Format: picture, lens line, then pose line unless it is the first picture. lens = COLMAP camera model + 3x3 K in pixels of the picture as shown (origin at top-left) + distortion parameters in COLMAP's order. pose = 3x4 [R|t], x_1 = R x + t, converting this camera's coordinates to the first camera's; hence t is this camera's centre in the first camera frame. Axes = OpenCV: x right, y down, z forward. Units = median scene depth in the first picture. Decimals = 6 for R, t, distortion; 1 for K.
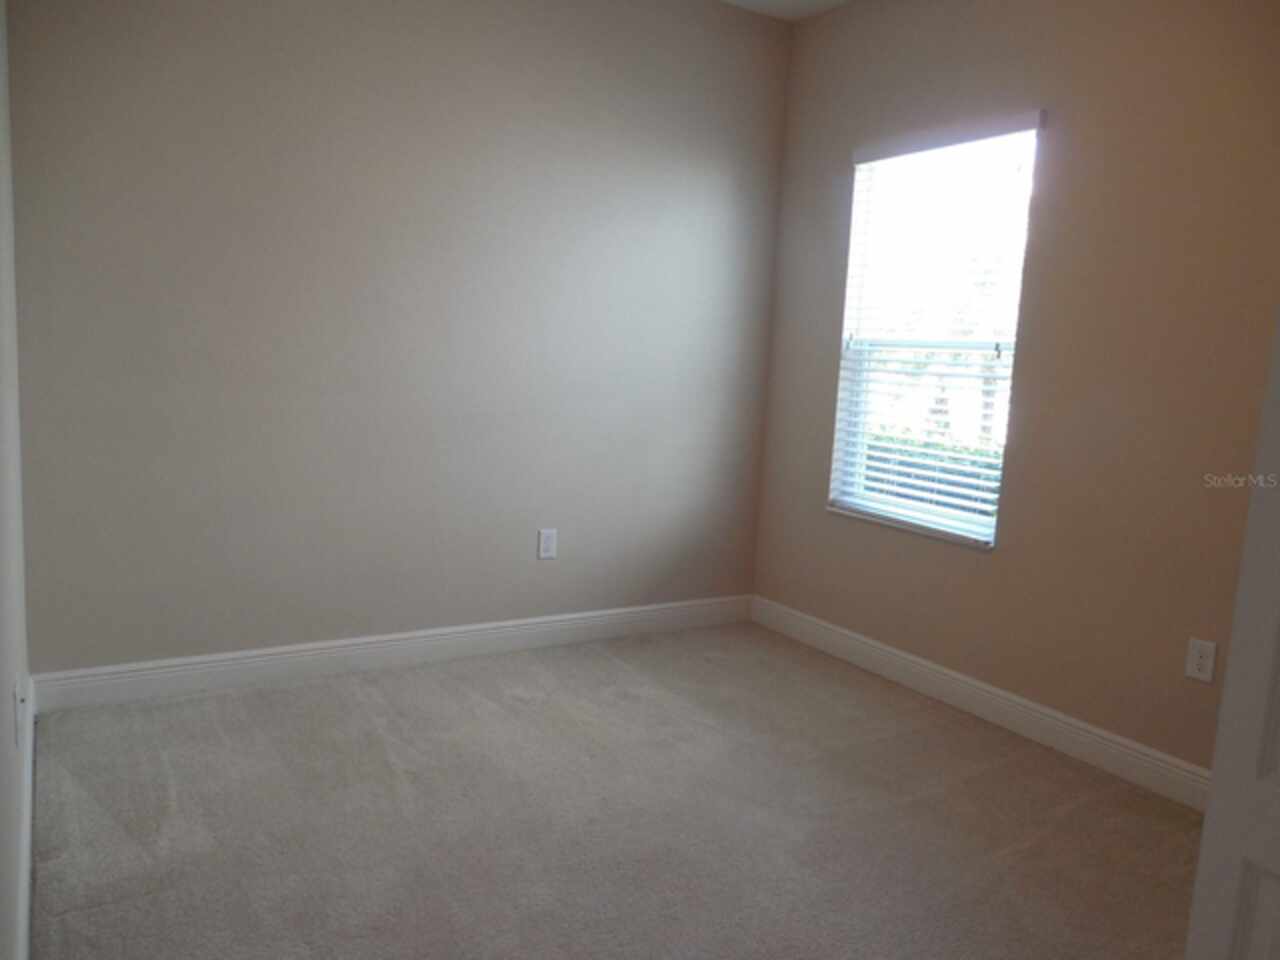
lens RADIAL K [[957.7, 0, 639.3], [0, 957.7, 483.9], [0, 0, 1]] dist [-0.006899, 0.006328]
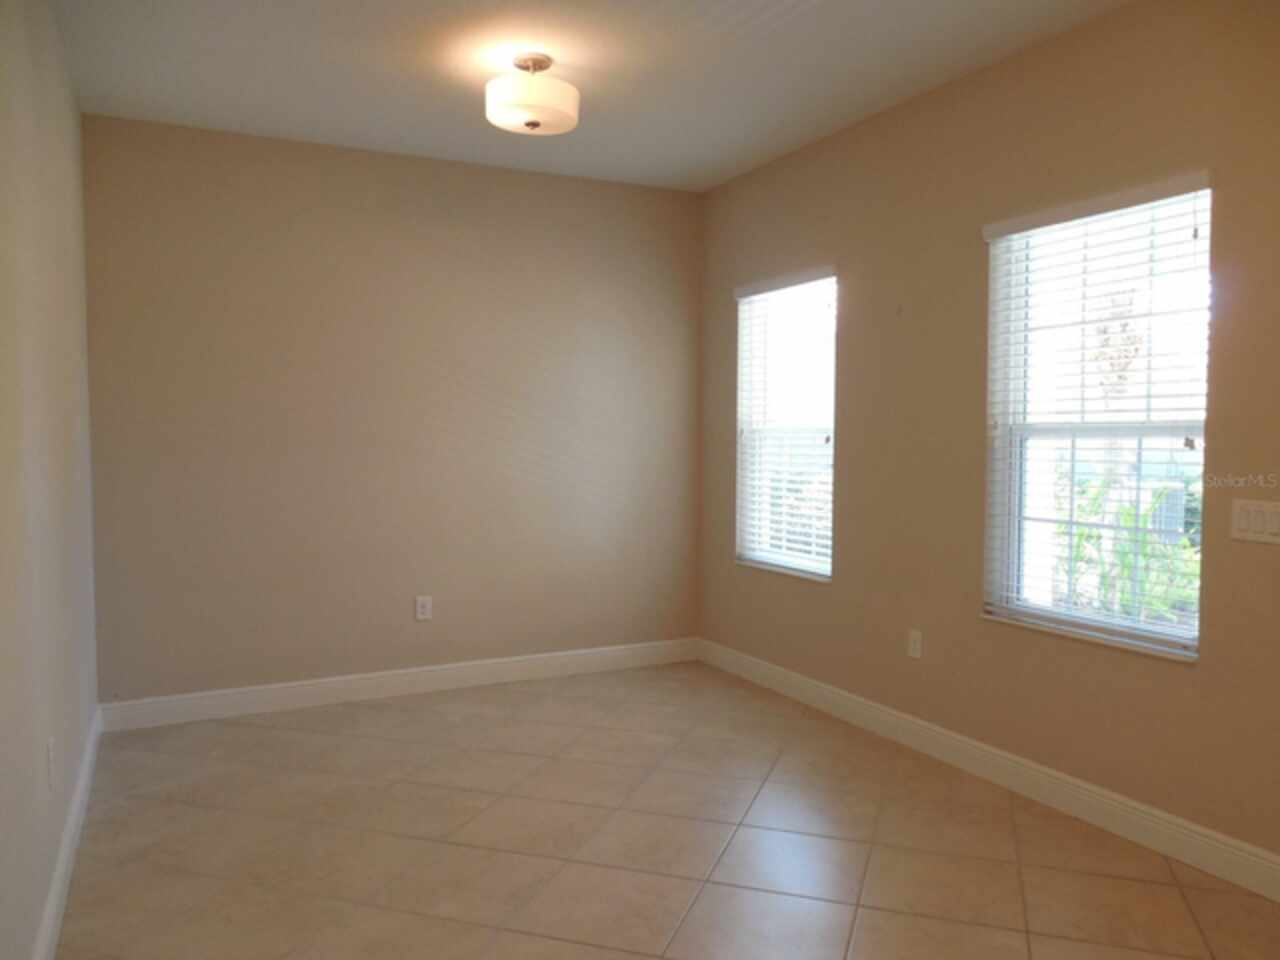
lens RADIAL K [[957.7, 0, 641.0], [0, 957.7, 476.7], [0, 0, 1]] dist [-0.006899, 0.006328]
pose [[0.996526, -0.025276, -0.079358, 0.171293], [0.016735, 0.994172, -0.106500, 0.046496], [0.081587, 0.104802, 0.991141, -0.276747]]
